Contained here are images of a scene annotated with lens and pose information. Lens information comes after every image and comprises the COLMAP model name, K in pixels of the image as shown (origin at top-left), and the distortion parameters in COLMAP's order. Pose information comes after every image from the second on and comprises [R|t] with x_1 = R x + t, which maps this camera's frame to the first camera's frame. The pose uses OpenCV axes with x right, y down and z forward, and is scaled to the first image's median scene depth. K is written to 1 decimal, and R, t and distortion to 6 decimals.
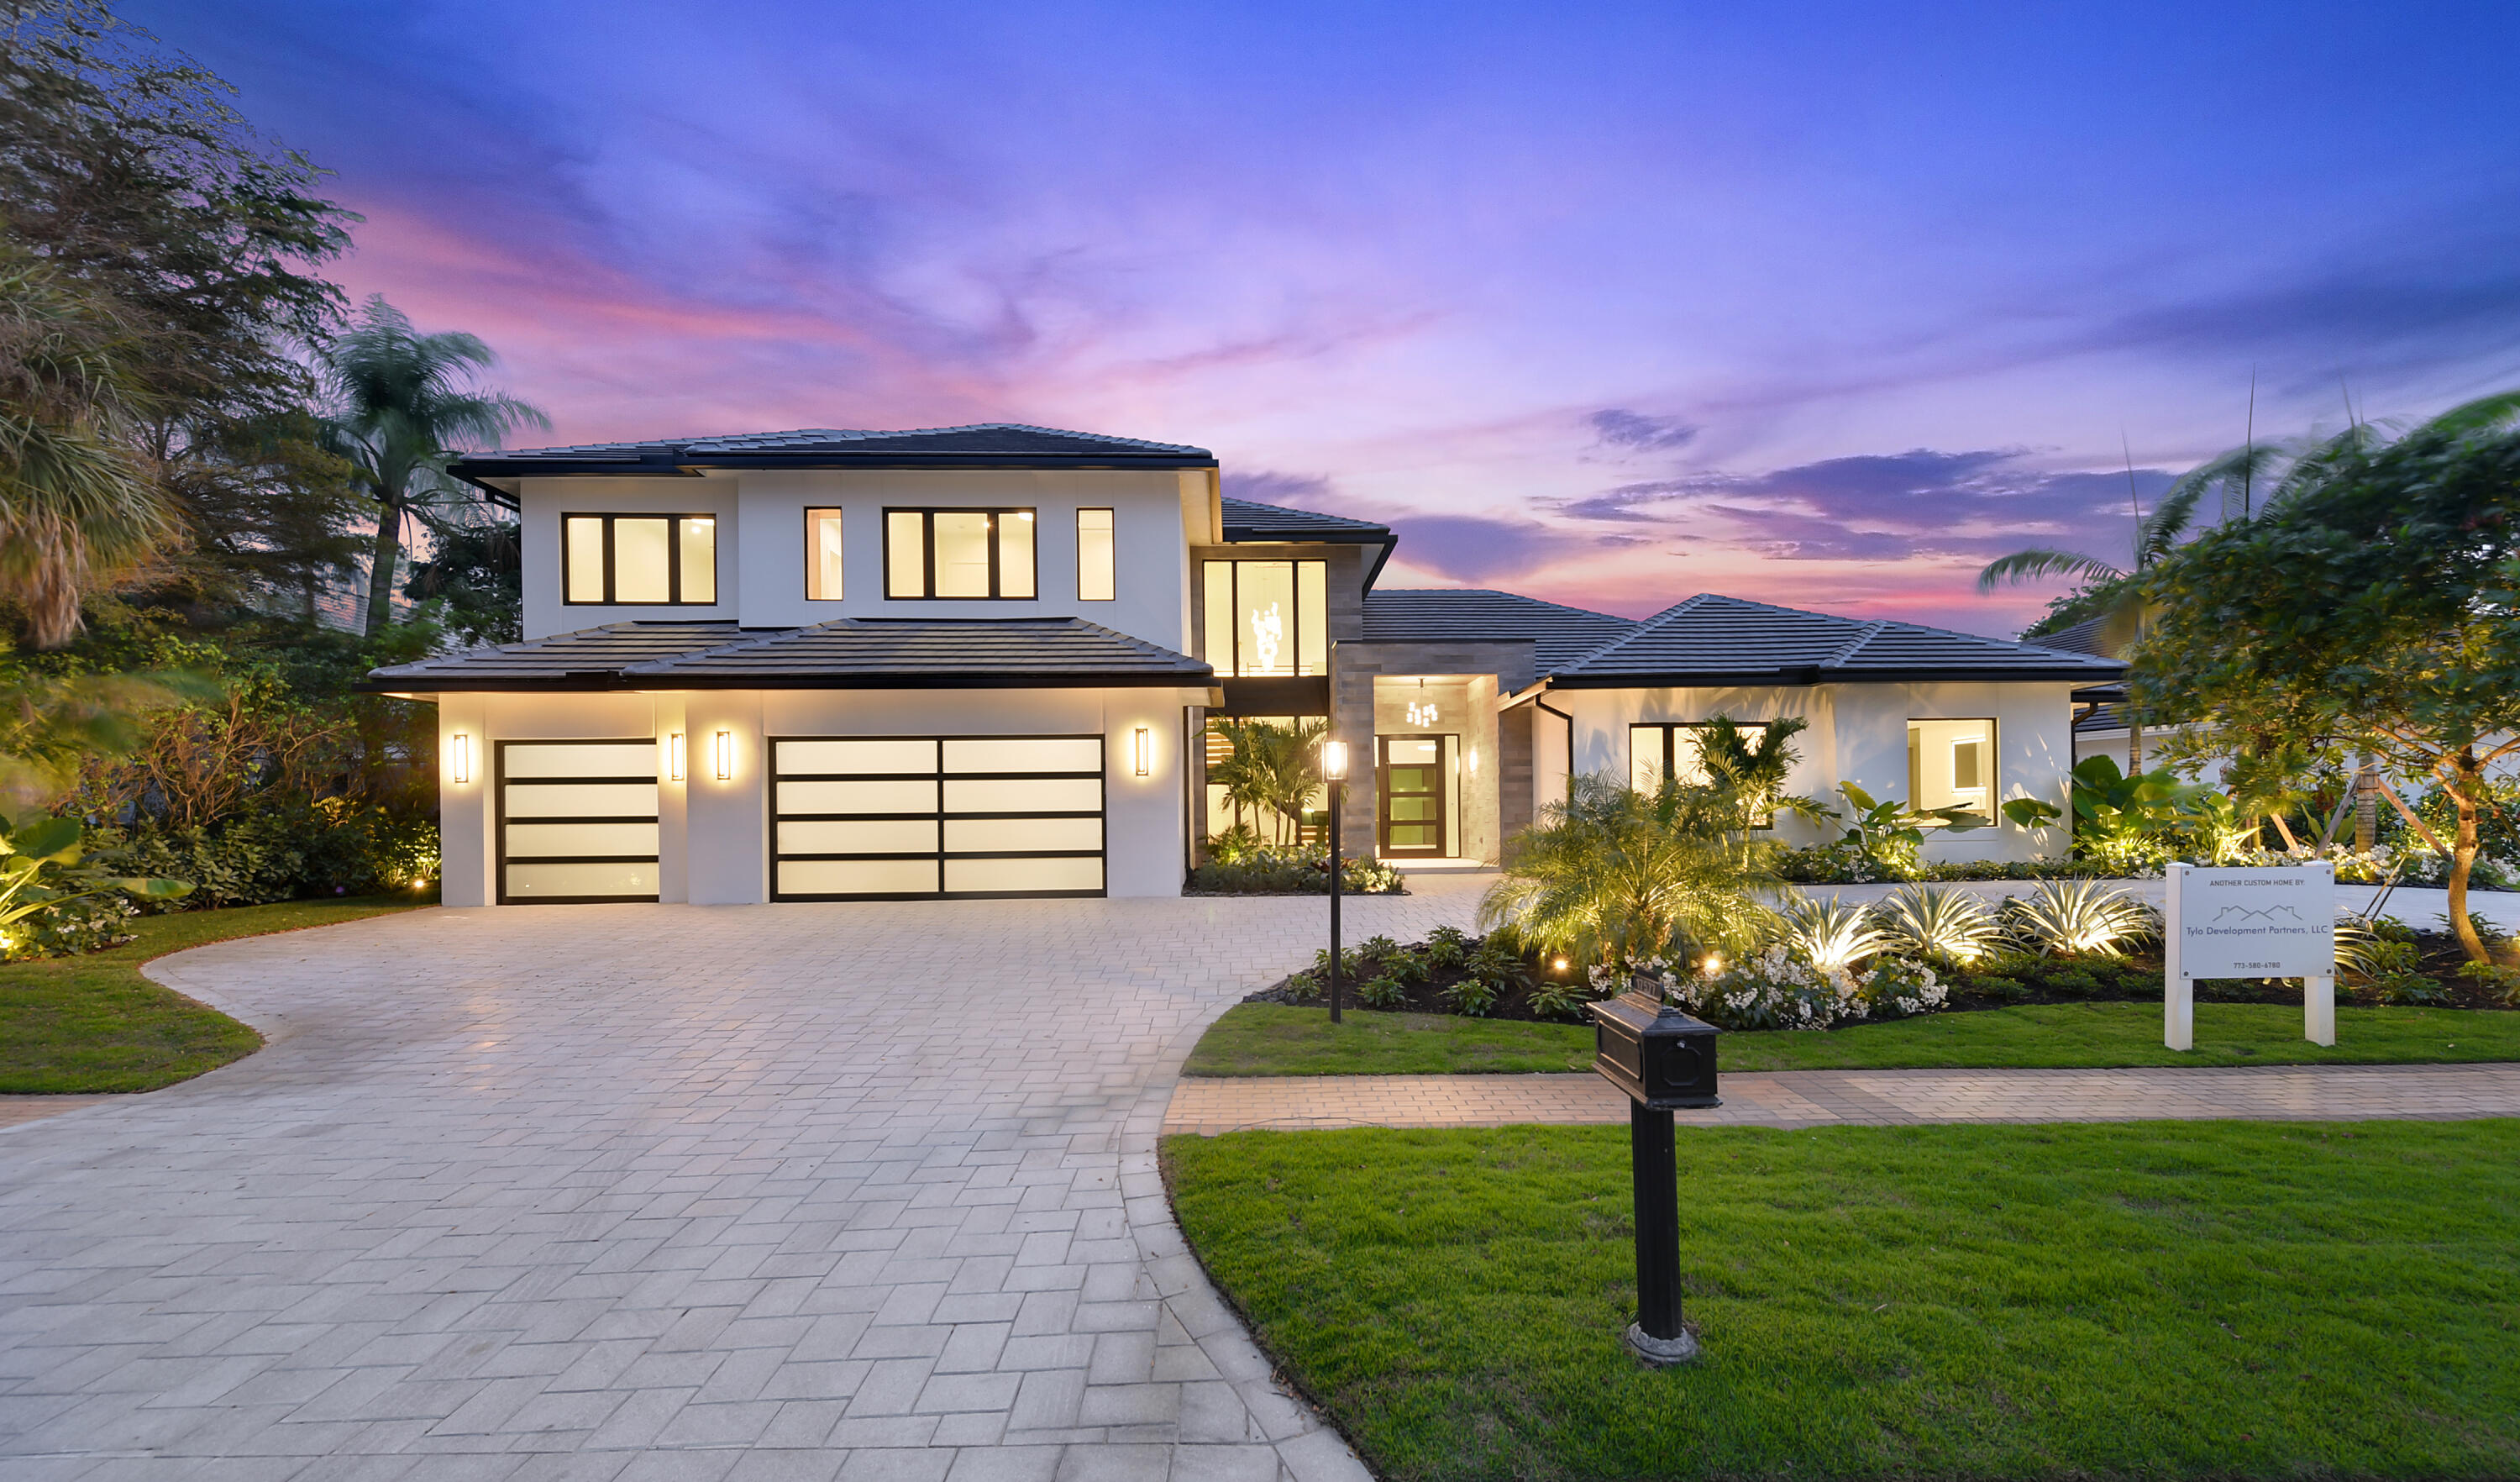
lens RADIAL K [[967.7, 0, 1260.0], [0, 967.7, 741.0], [0, 0, 1]] dist [-0.000325, -0.000027]
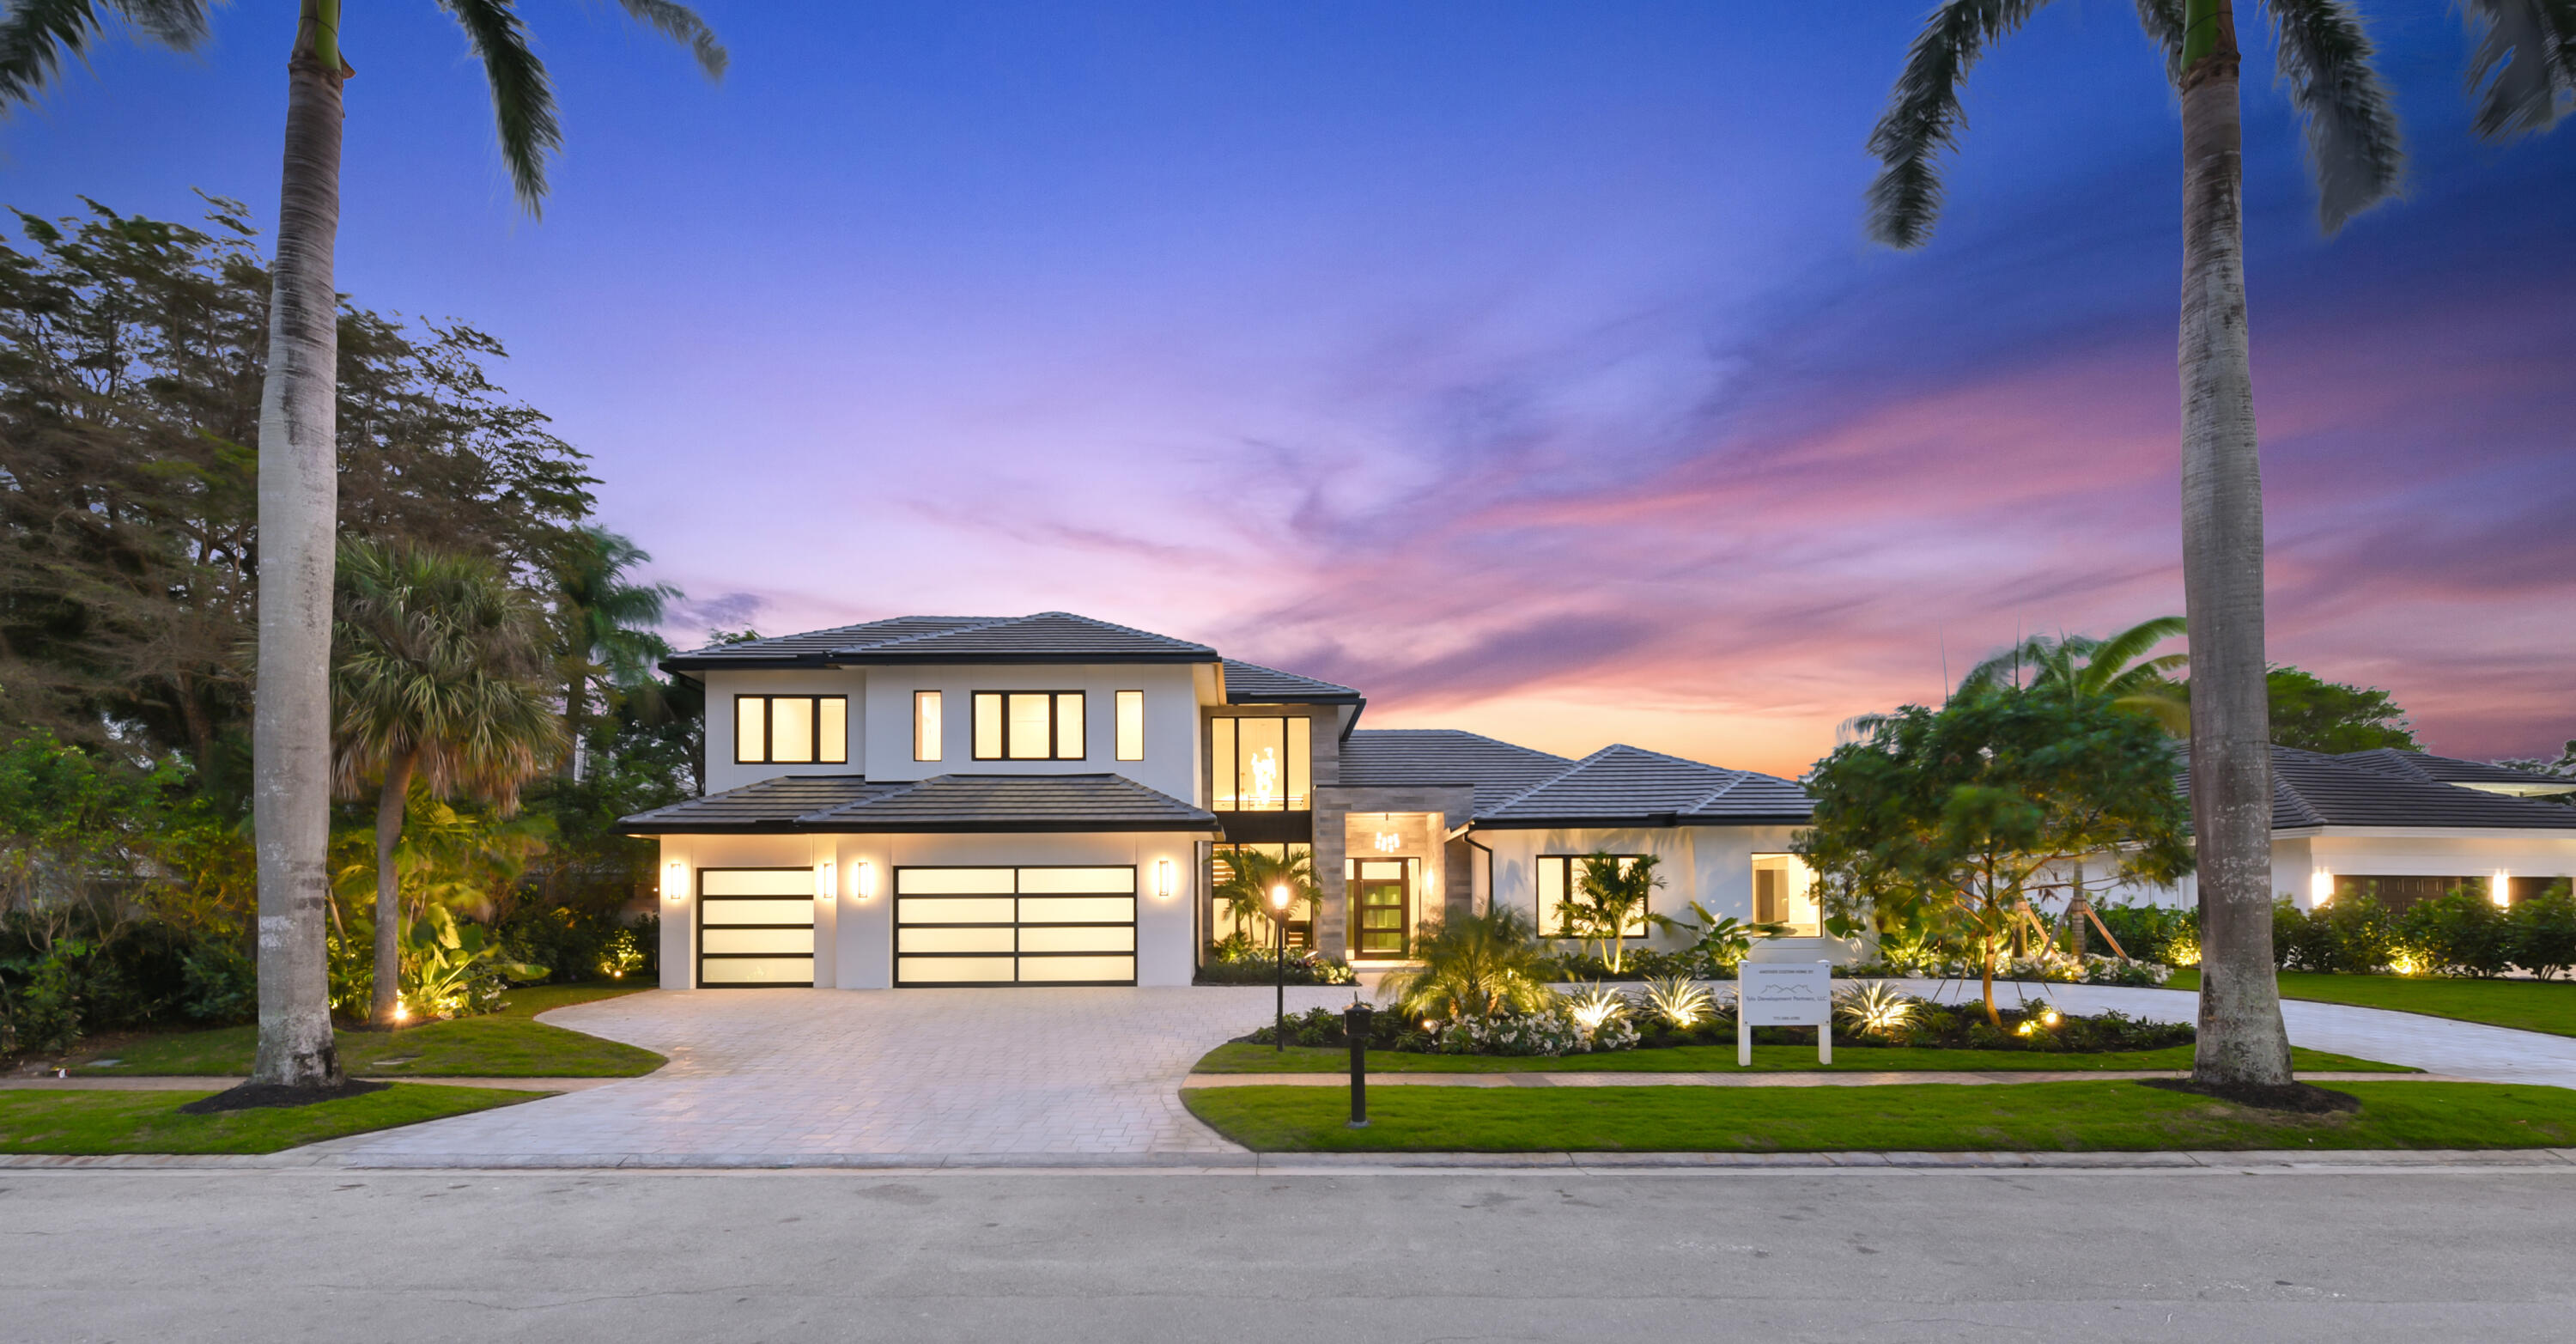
lens RADIAL K [[1423.3, 0, 1288.0], [0, 1423.3, 672.0], [0, 0, 1]] dist [0.005191, 0.000449]
pose [[0.999859, 0.003315, -0.016456, 0.080441], [-0.004721, 0.996274, -0.086115, -0.100113], [0.016109, 0.086181, 0.996149, -0.962624]]
